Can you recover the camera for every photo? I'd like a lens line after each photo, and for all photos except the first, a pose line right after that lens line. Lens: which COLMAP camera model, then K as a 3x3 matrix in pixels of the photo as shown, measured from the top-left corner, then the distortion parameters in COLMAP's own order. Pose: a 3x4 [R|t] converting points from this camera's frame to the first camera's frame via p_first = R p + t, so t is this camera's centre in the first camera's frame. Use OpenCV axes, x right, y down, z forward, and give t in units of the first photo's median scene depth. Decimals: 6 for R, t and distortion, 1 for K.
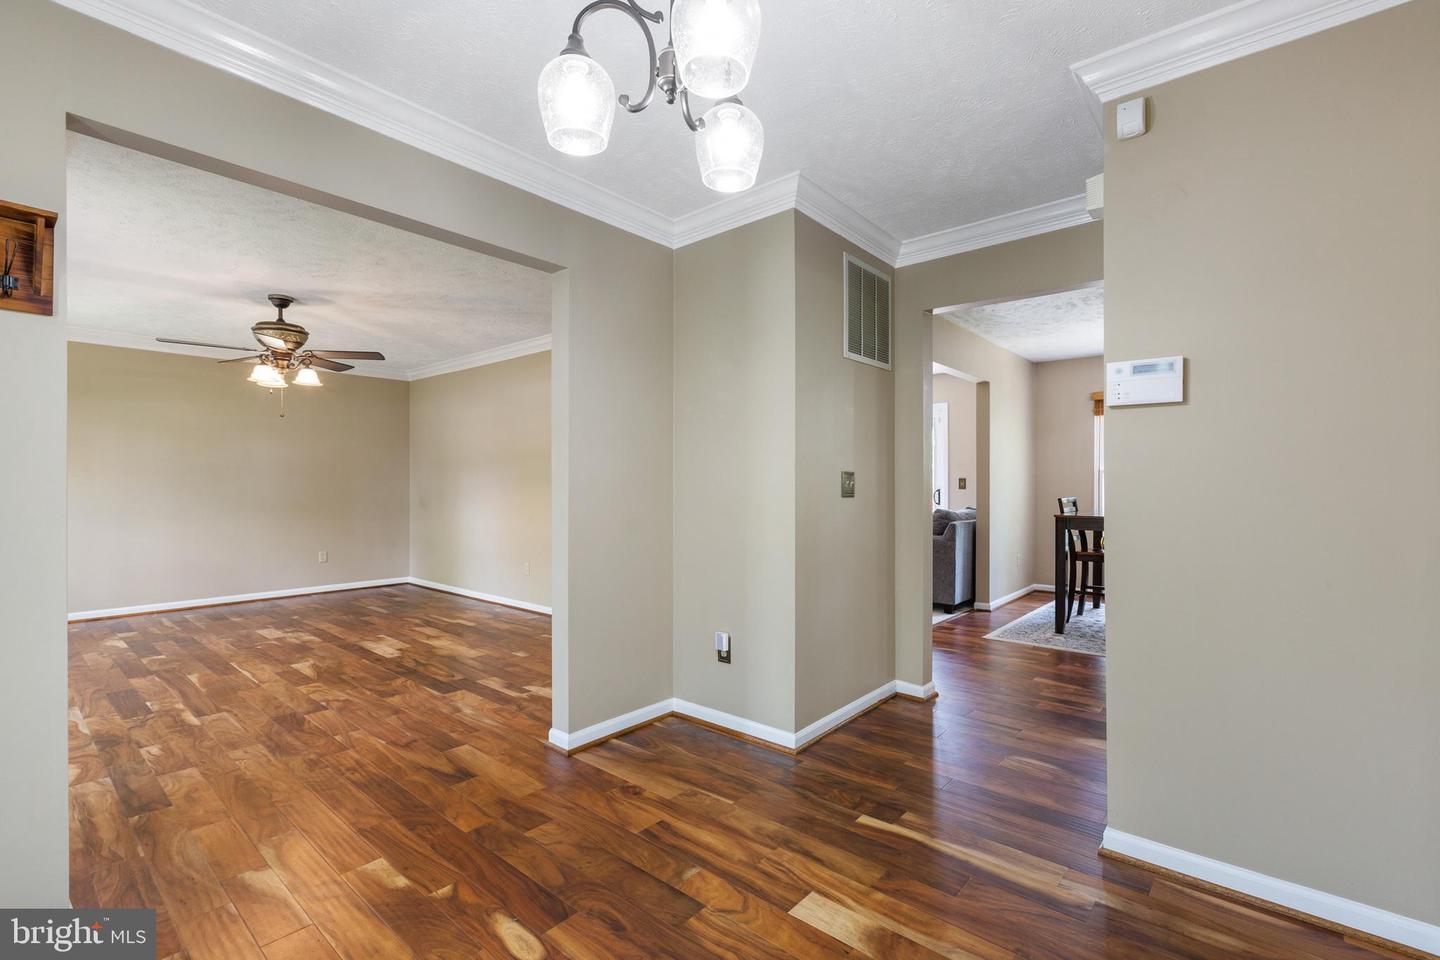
lens RADIAL K [[649.1, 0, 718.7], [0, 649.1, 480.0], [0, 0, 1]] dist [0.005970, -0.001262]
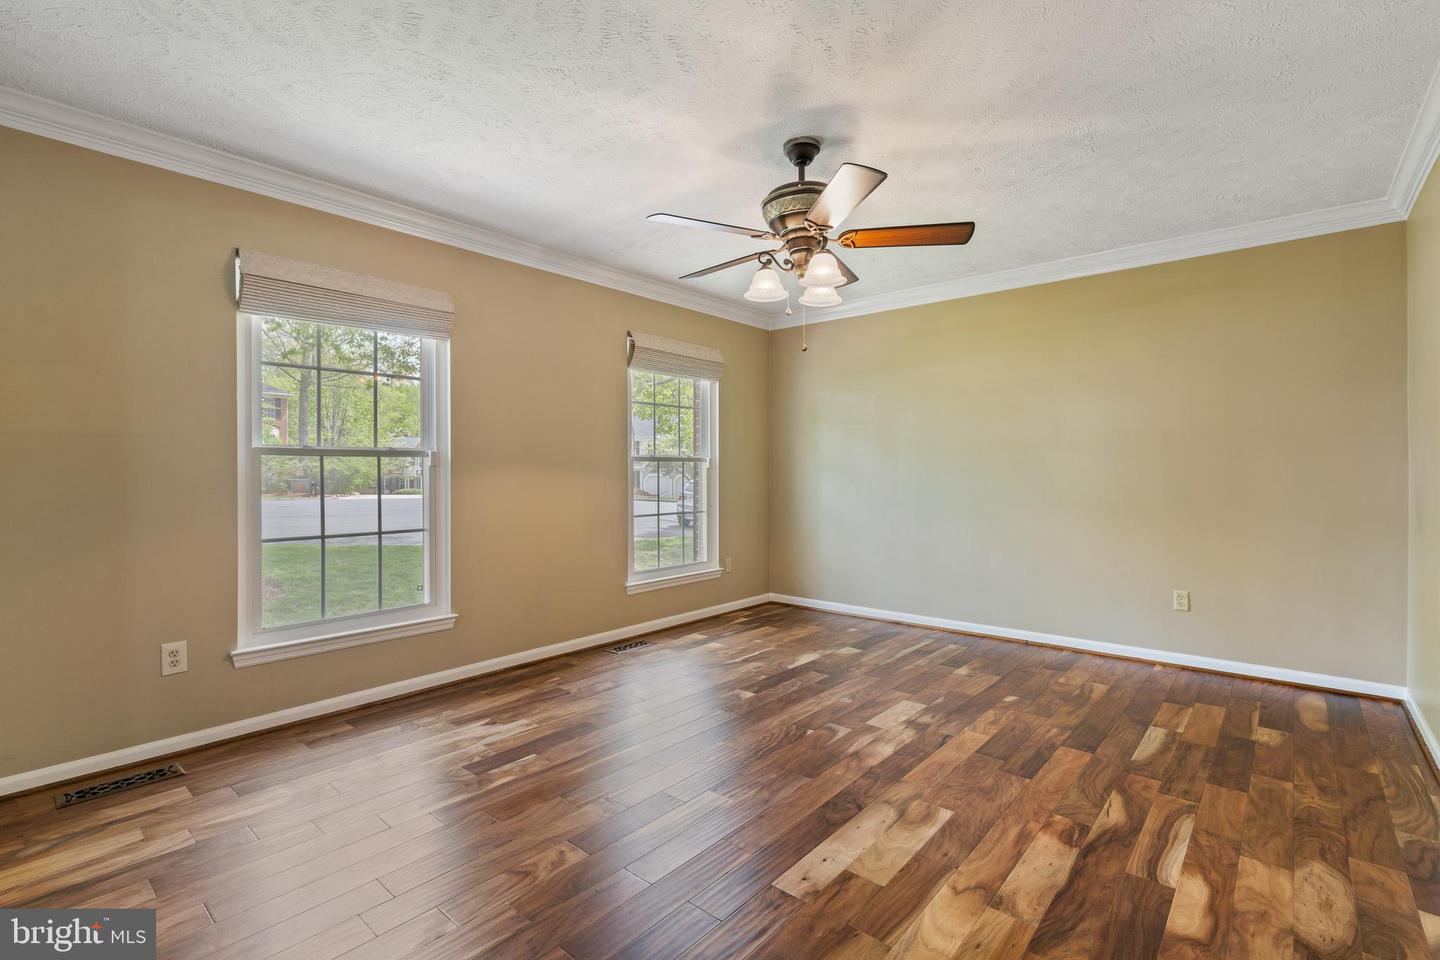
lens RADIAL K [[649.1, 0, 714.7], [0, 649.1, 477.6], [0, 0, 1]] dist [0.005970, -0.001262]
pose [[-0.018518, -0.002537, -0.999825, -0.124589], [0.009466, 0.999952, -0.002713, 0.022816], [0.999784, -0.009515, -0.018493, 1.212555]]
